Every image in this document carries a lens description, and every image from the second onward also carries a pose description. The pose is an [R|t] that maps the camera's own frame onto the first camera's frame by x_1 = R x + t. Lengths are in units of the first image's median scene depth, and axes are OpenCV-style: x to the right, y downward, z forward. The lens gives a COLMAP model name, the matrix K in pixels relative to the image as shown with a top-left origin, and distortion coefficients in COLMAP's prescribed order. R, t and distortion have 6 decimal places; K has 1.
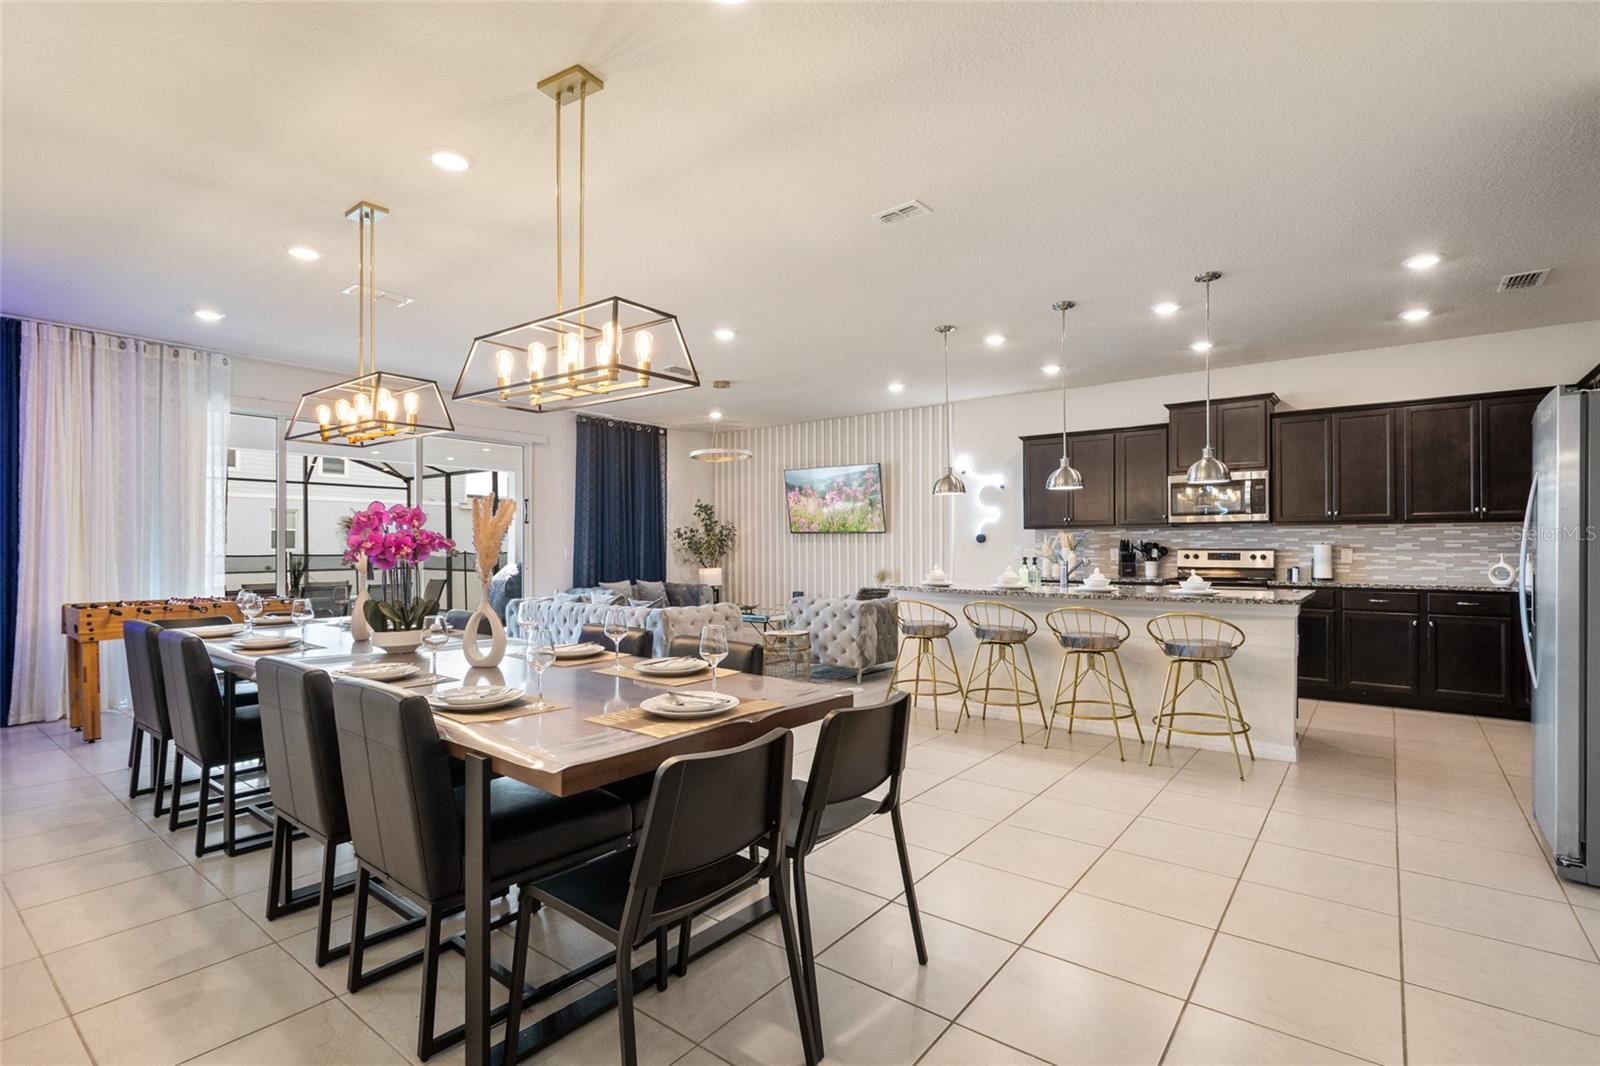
lens RADIAL K [[744.2, 0, 806.3], [0, 744.2, 540.6], [0, 0, 1]] dist [0.015860, -0.010537]
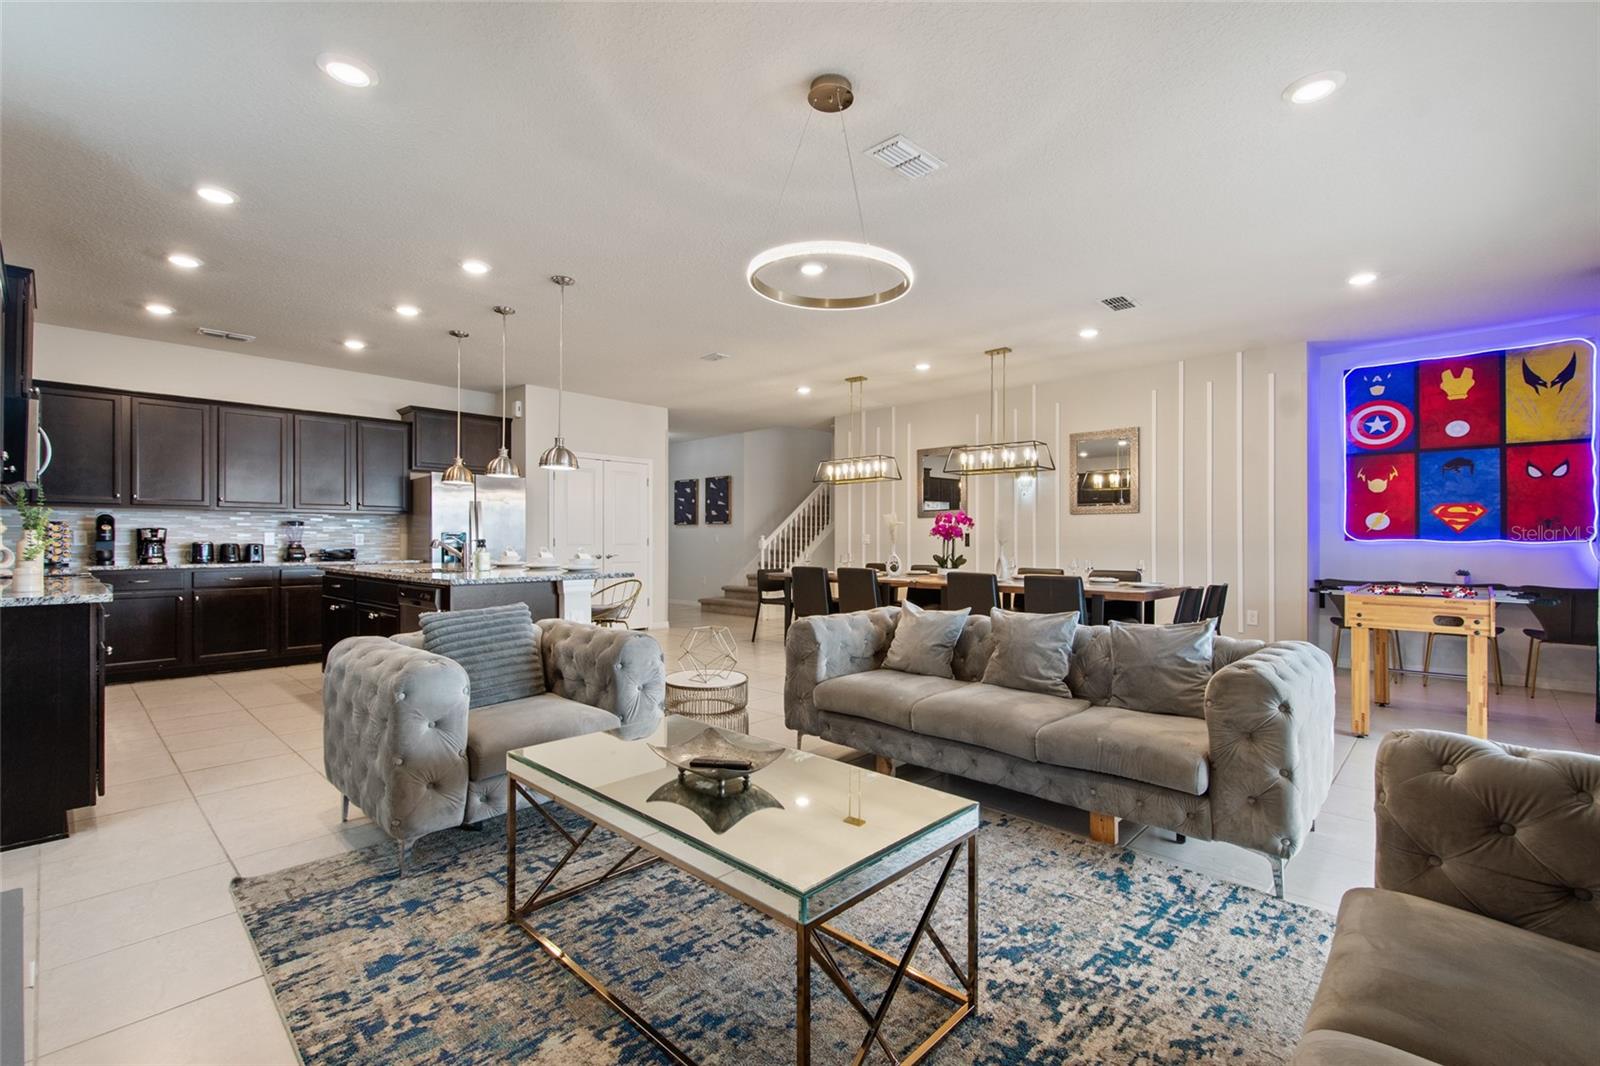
lens RADIAL K [[703.4, 0, 808.4], [0, 703.4, 539.7], [0, 0, 1]] dist [0.019028, -0.006583]
pose [[-0.996140, 0.000200, 0.087777, -0.152973], [-0.000367, 0.999979, -0.006450, 0.024141], [-0.087777, -0.006457, -0.996119, 1.560546]]
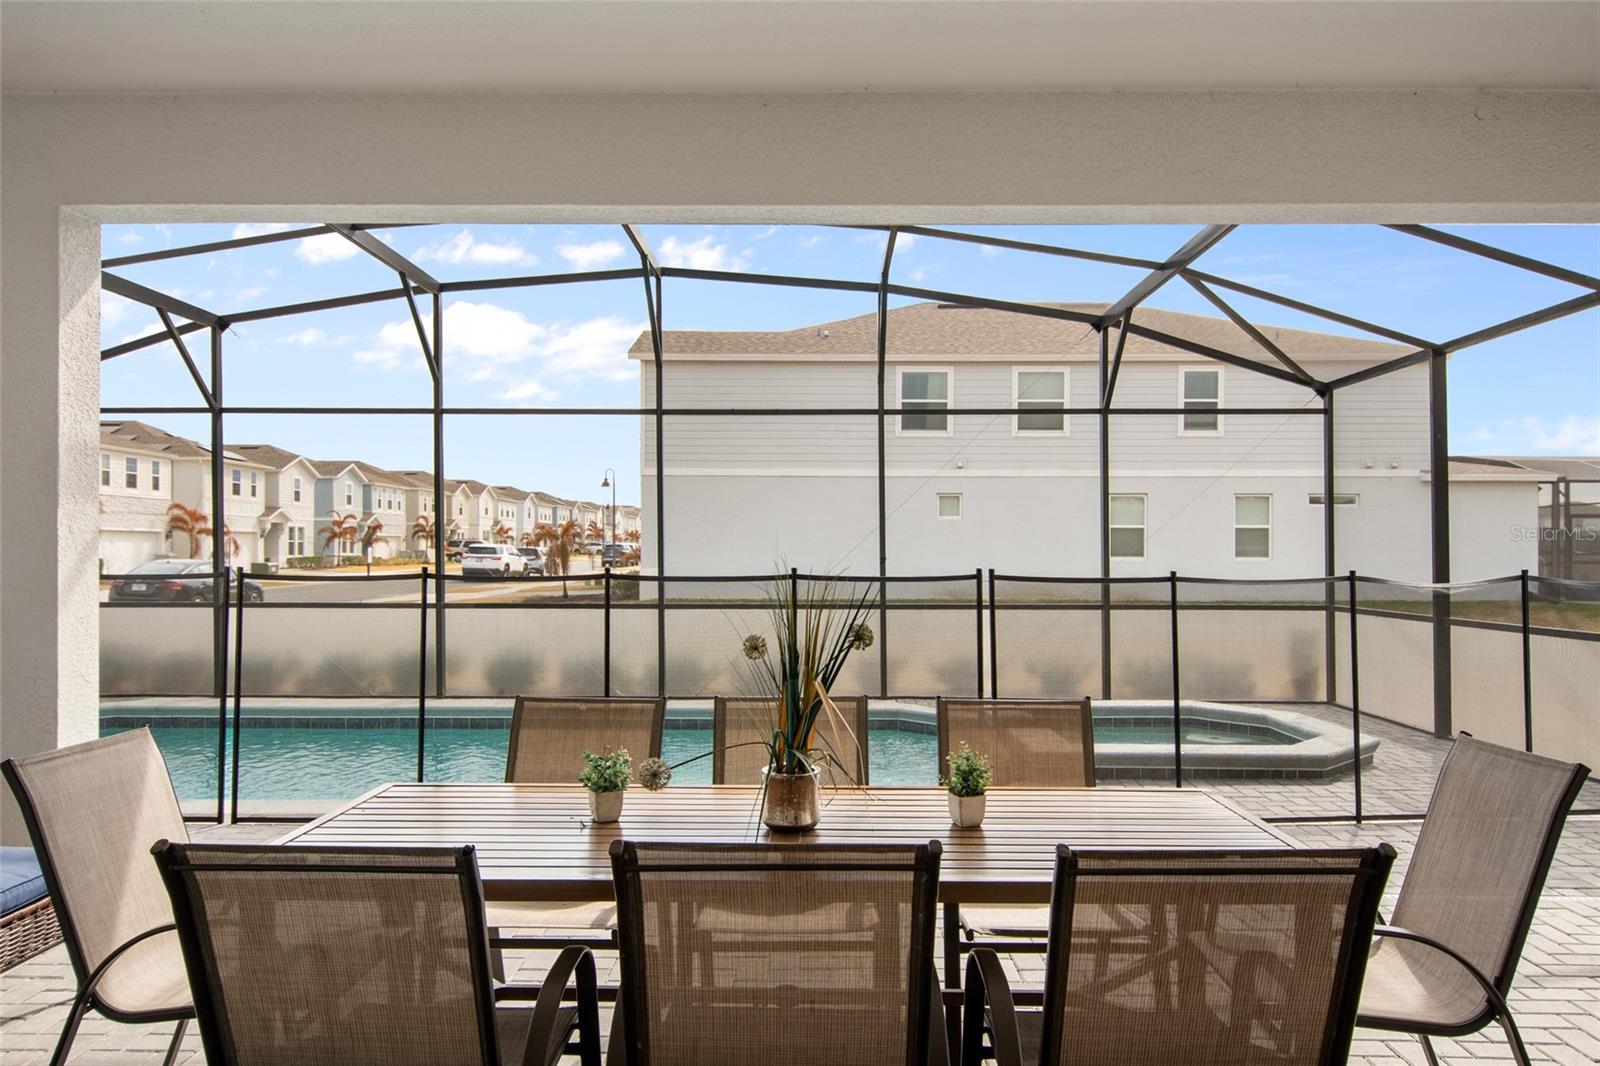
lens RADIAL K [[1103.1, 0, 796.9], [0, 1103.1, 528.5], [0, 0, 1]] dist [0.004839, -0.002066]
pose [[0.595644, -0.014773, -0.803113, -0.608598], [0.001596, 0.999851, -0.017209, 0.010228], [0.803247, 0.008969, 0.595579, 1.120157]]
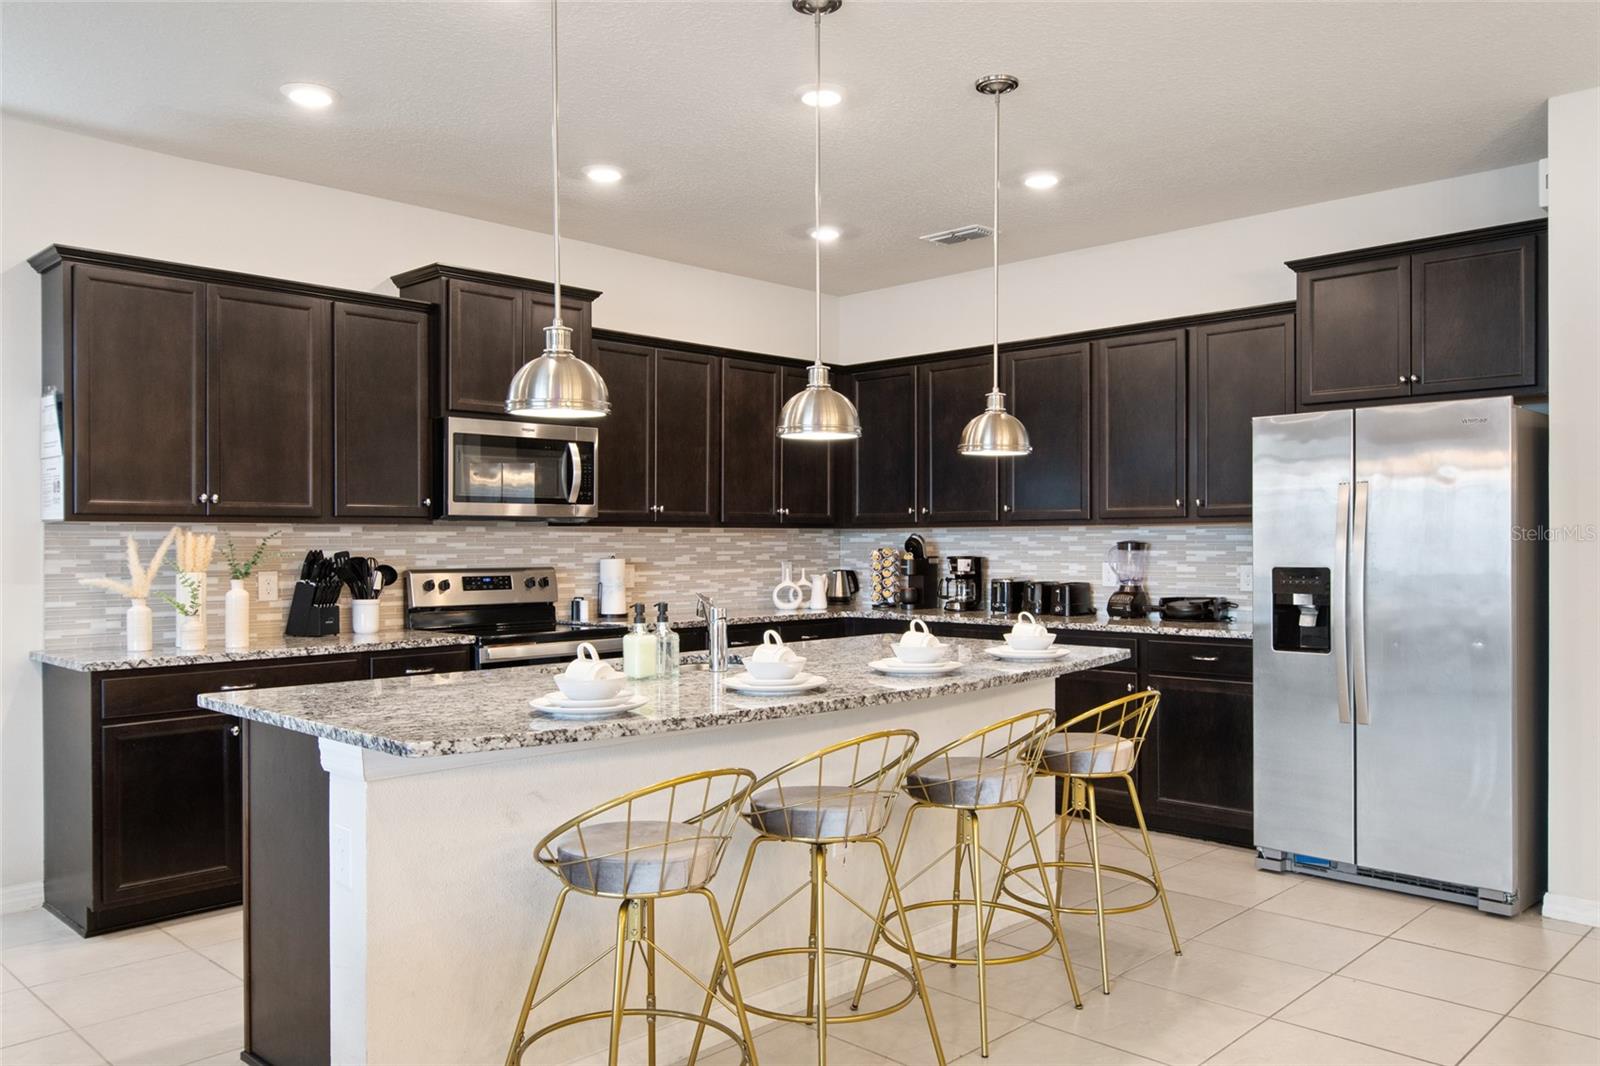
lens RADIAL K [[1206.9, 0, 804.1], [0, 1206.9, 538.1], [0, 0, 1]] dist [0.011155, -0.005569]
pose [[0.112828, 0.005650, 0.993598, -0.259901], [-0.003799, 0.999979, -0.005255, -0.006748], [-0.993607, -0.003182, 0.112847, 0.724122]]
